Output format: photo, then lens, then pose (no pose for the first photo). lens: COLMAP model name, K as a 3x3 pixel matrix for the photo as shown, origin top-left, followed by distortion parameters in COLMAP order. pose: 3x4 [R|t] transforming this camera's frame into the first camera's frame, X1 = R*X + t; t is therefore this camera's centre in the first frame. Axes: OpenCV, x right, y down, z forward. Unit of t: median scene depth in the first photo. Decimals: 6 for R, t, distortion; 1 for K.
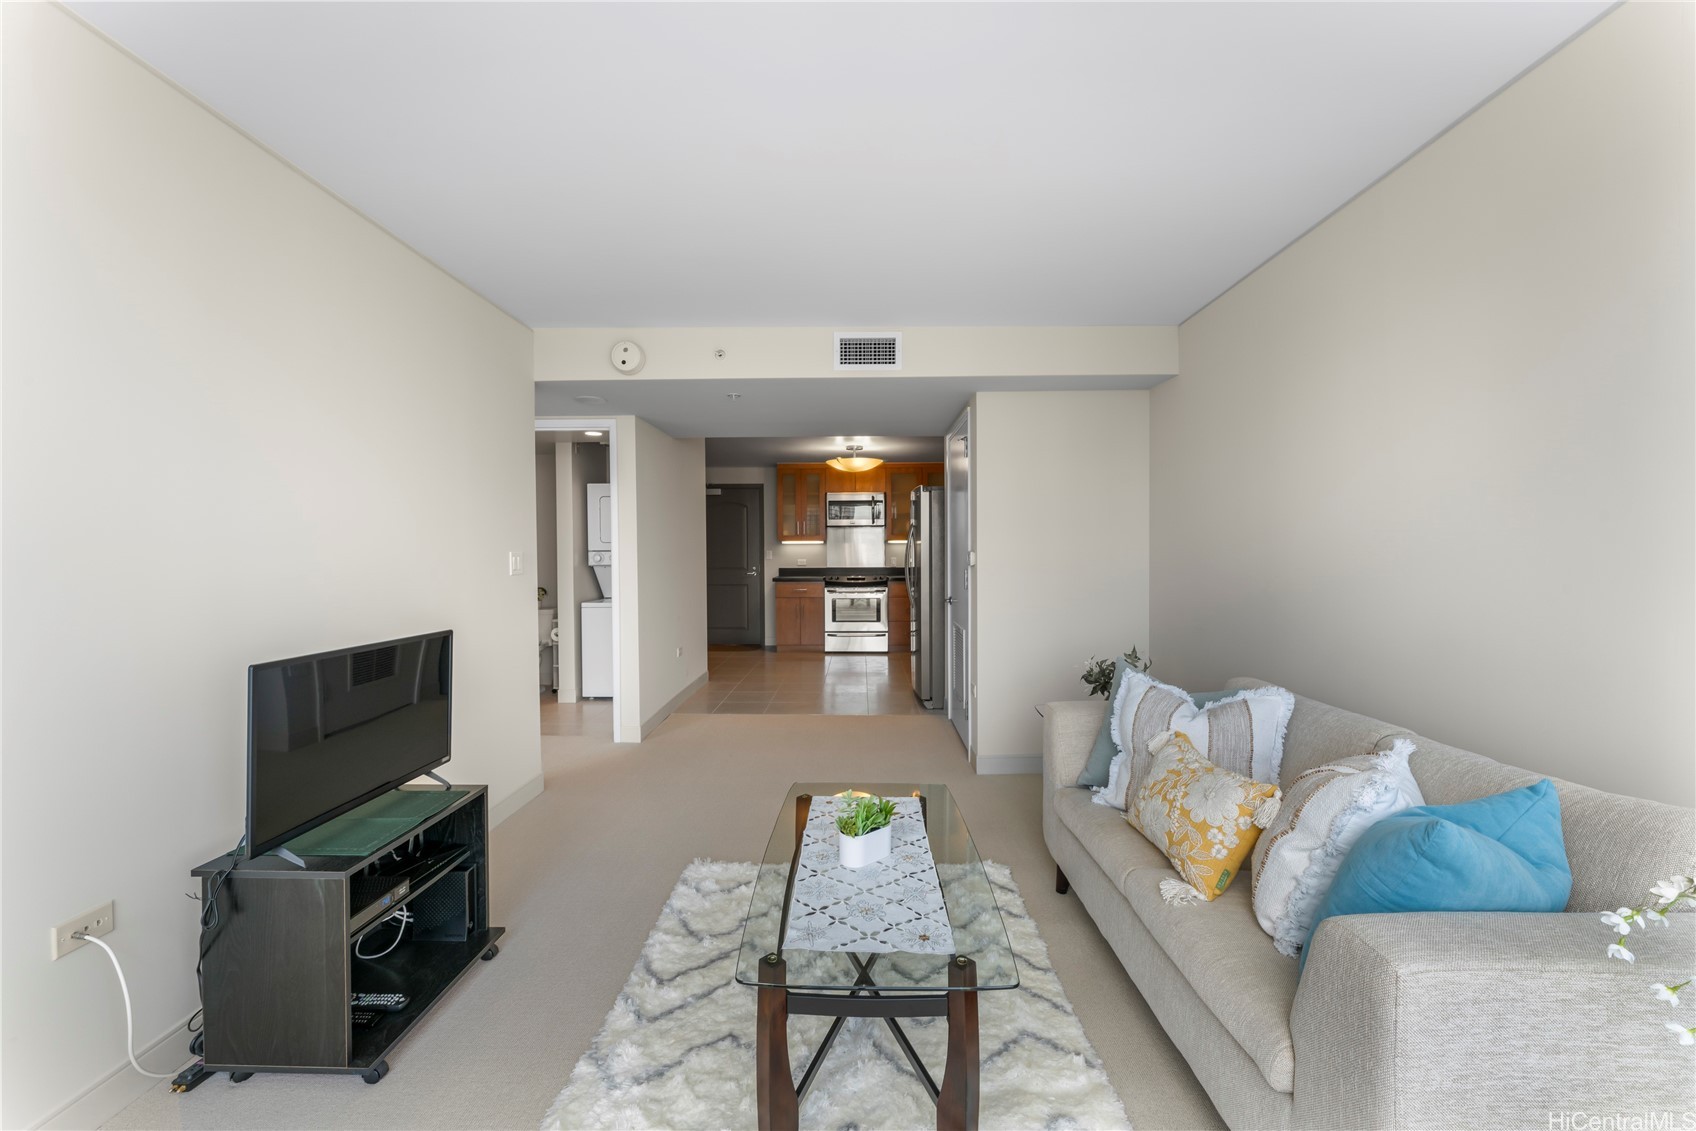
lens RADIAL K [[672.0, 0, 845.0], [0, 672.0, 564.1], [0, 0, 1]] dist [-0.000827, 0.000433]
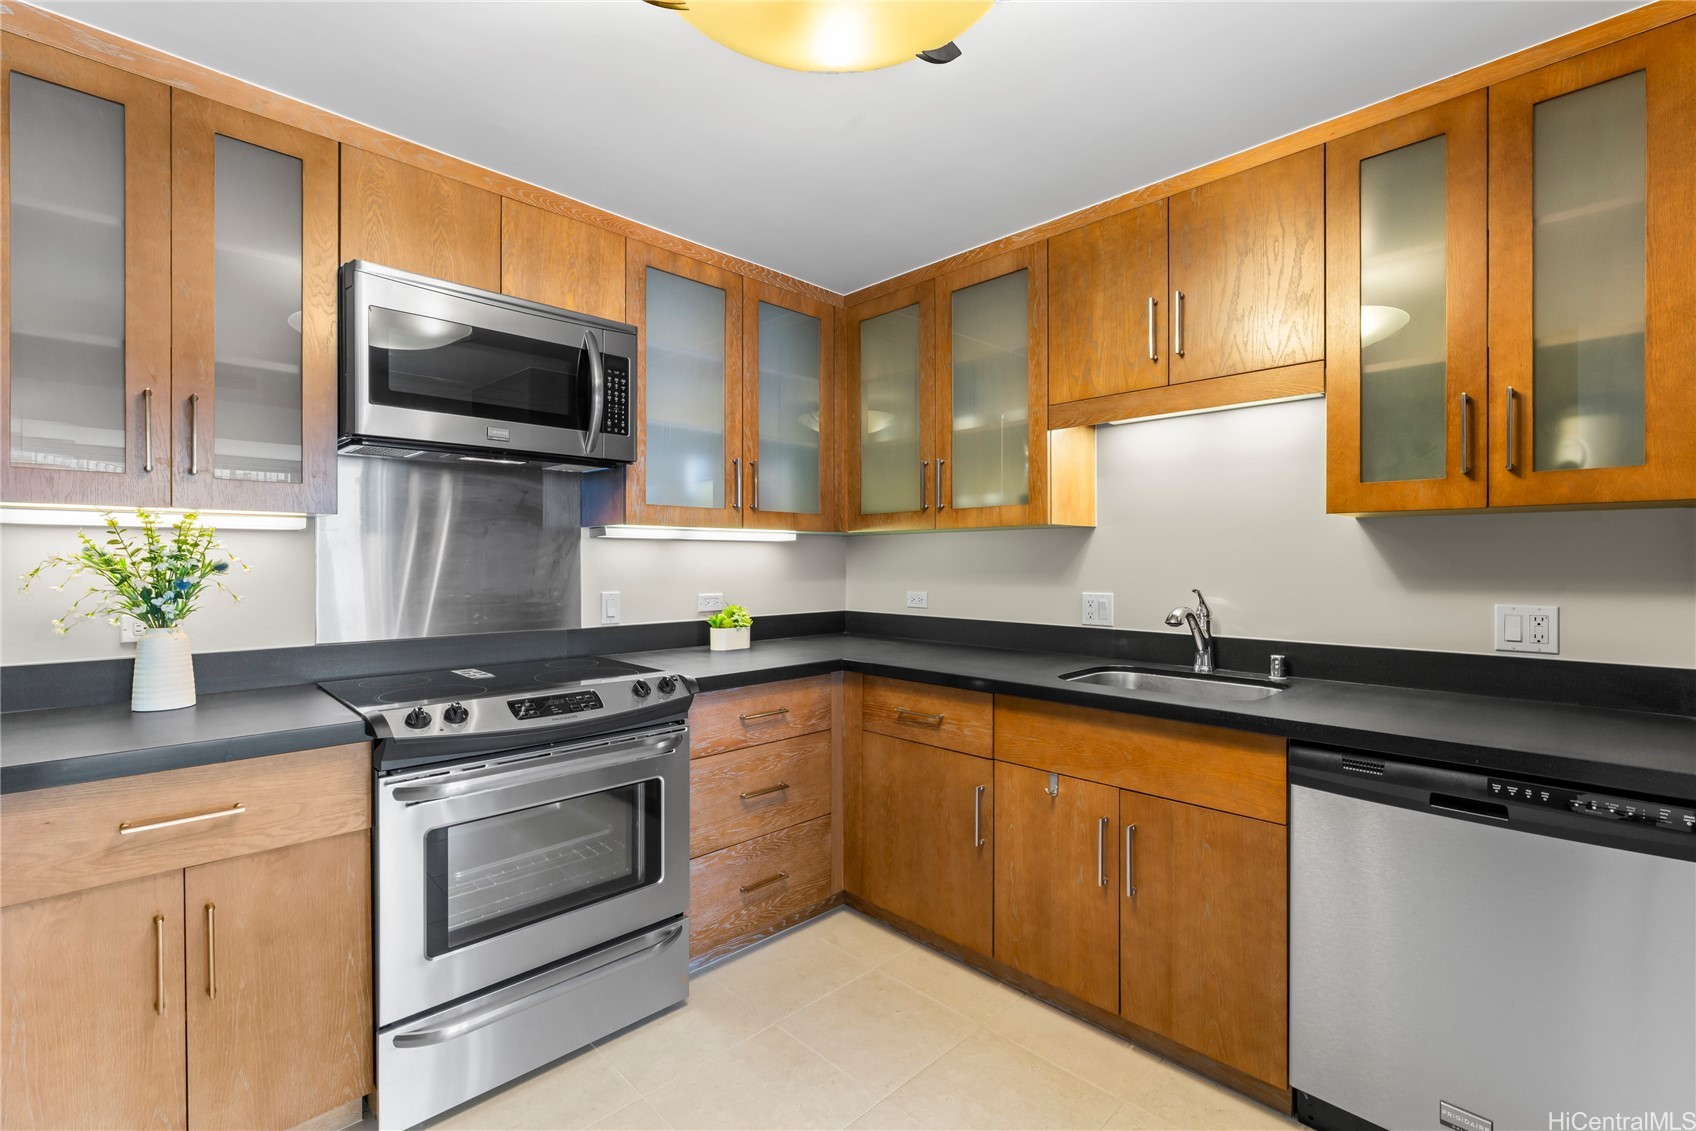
lens RADIAL K [[742.2, 0, 850.7], [0, 742.2, 561.3], [0, 0, 1]] dist [-0.000205, 0.000487]
pose [[0.698399, 0.004199, 0.715696, -0.203708], [0.005171, 0.999927, -0.010912, -0.045954], [-0.715690, 0.011322, 0.698326, 1.902604]]
